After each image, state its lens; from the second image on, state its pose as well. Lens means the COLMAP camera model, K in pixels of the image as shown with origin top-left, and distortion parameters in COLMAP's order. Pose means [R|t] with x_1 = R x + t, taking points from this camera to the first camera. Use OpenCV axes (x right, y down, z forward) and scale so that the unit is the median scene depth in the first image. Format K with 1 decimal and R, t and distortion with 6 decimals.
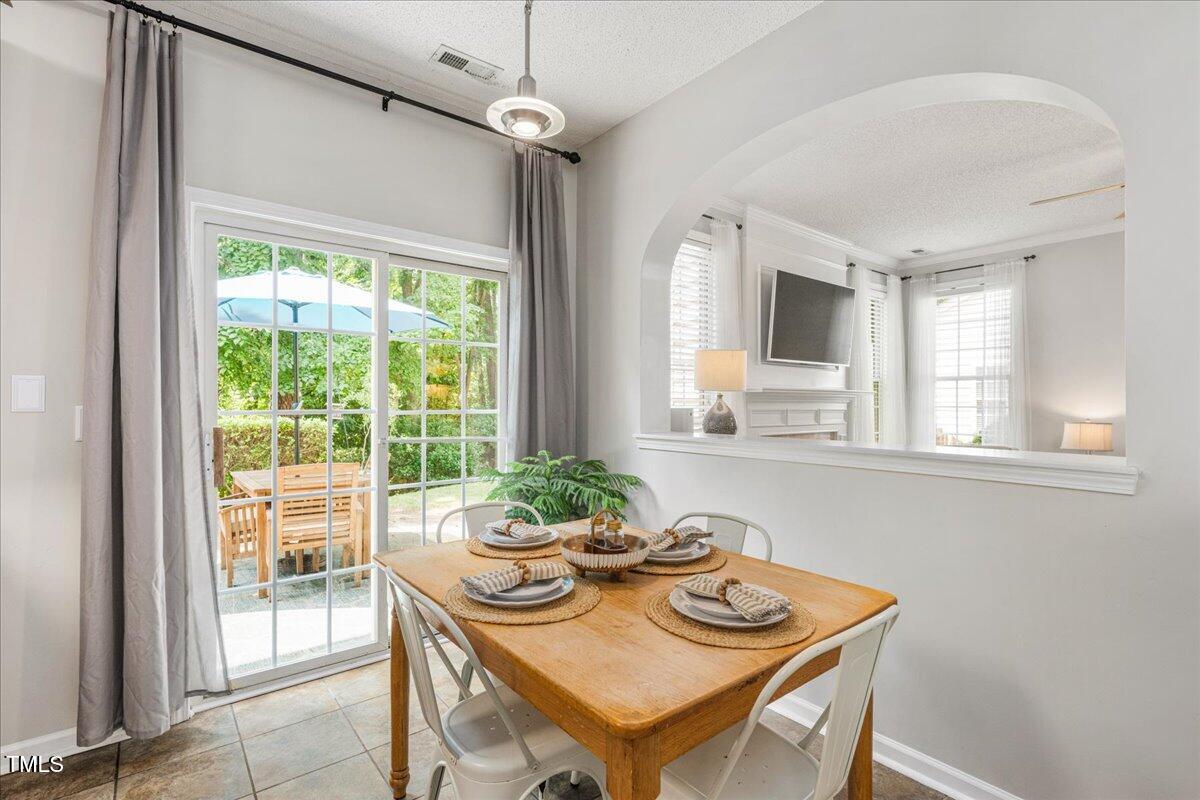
lens RADIAL K [[557.6, 0, 599.6], [0, 557.6, 405.4], [0, 0, 1]] dist [0.000019, 0.000162]
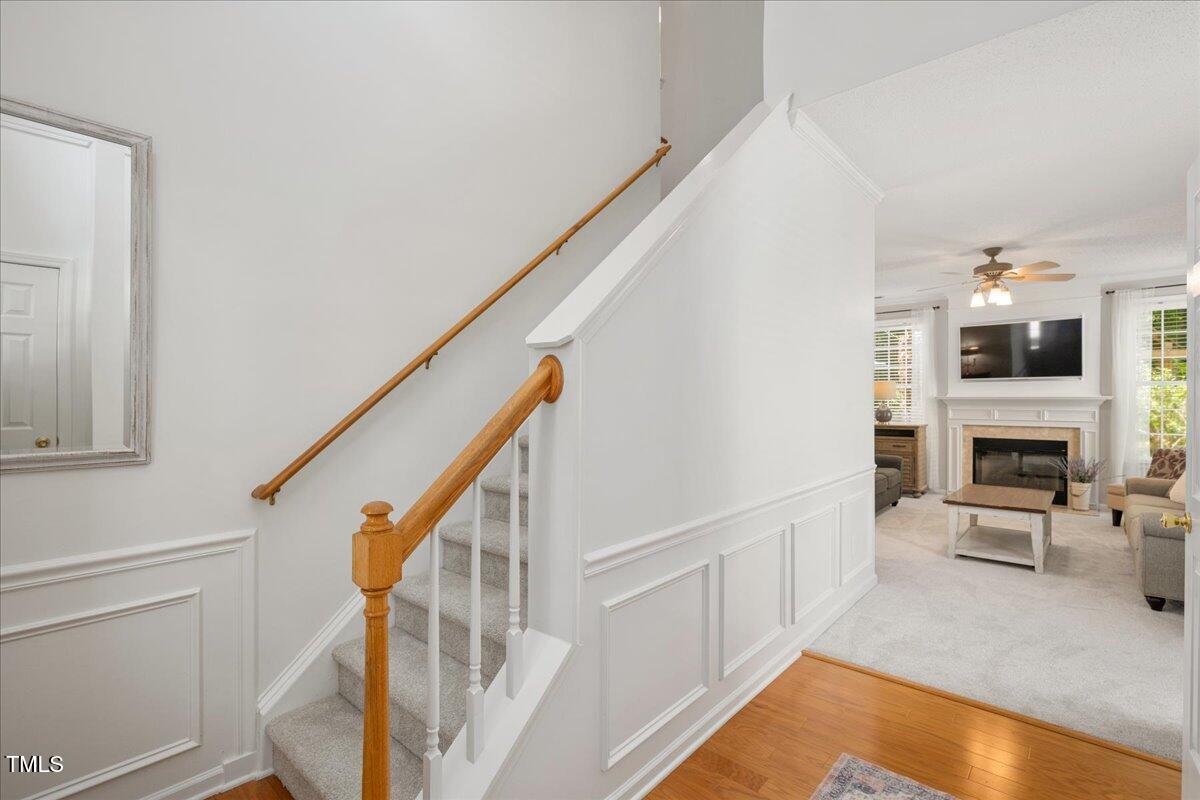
lens RADIAL K [[544.2, 0, 600.0], [0, 544.2, 400.0], [0, 0, 1]] dist [-0.000242, 0.000134]
pose [[0.169642, -0.000798, -0.985505, 1.479132], [-0.002908, 0.999995, -0.001310, -0.012549], [0.985502, 0.003089, 0.169639, -0.306559]]
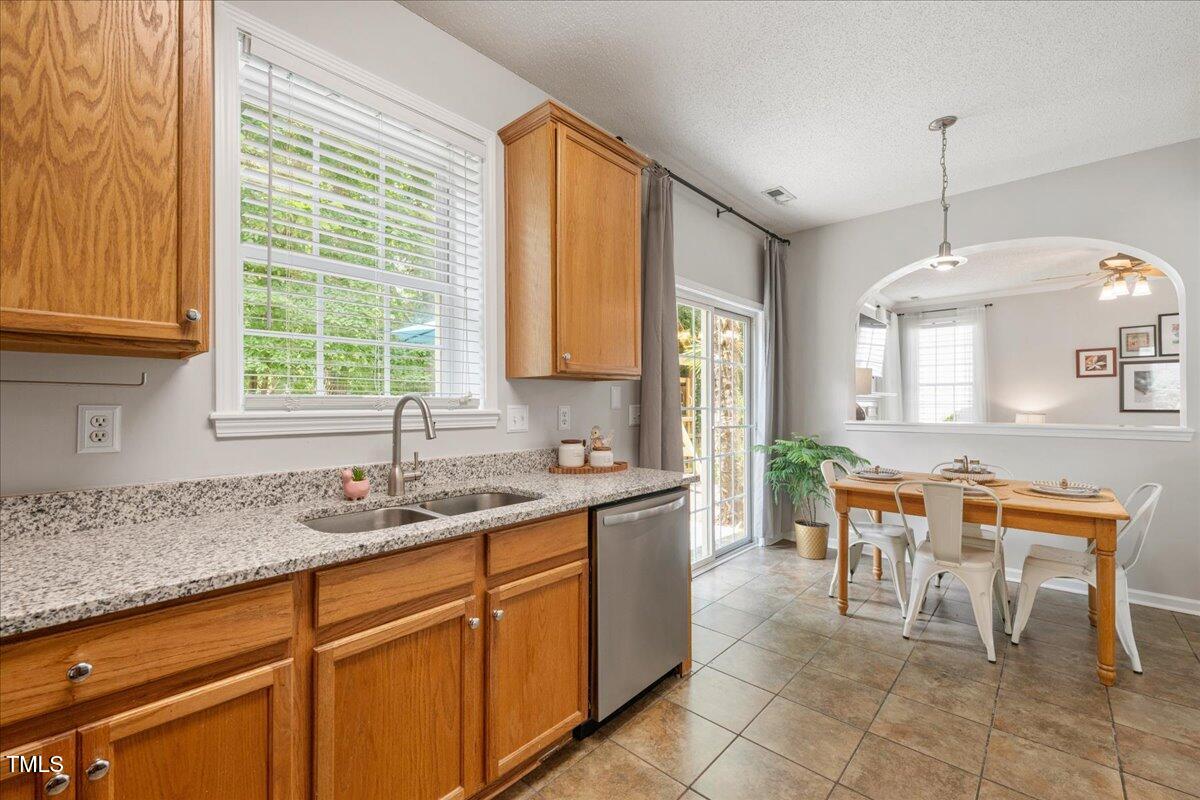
lens RADIAL K [[499.5, 0, 597.3], [0, 499.5, 398.3], [0, 0, 1]] dist [-0.000956, -0.000351]
pose [[0.988532, -0.000855, 0.151011, -0.482235], [0.002731, 0.999922, -0.012211, 0.001087], [-0.150989, 0.012483, 0.988457, -0.176570]]
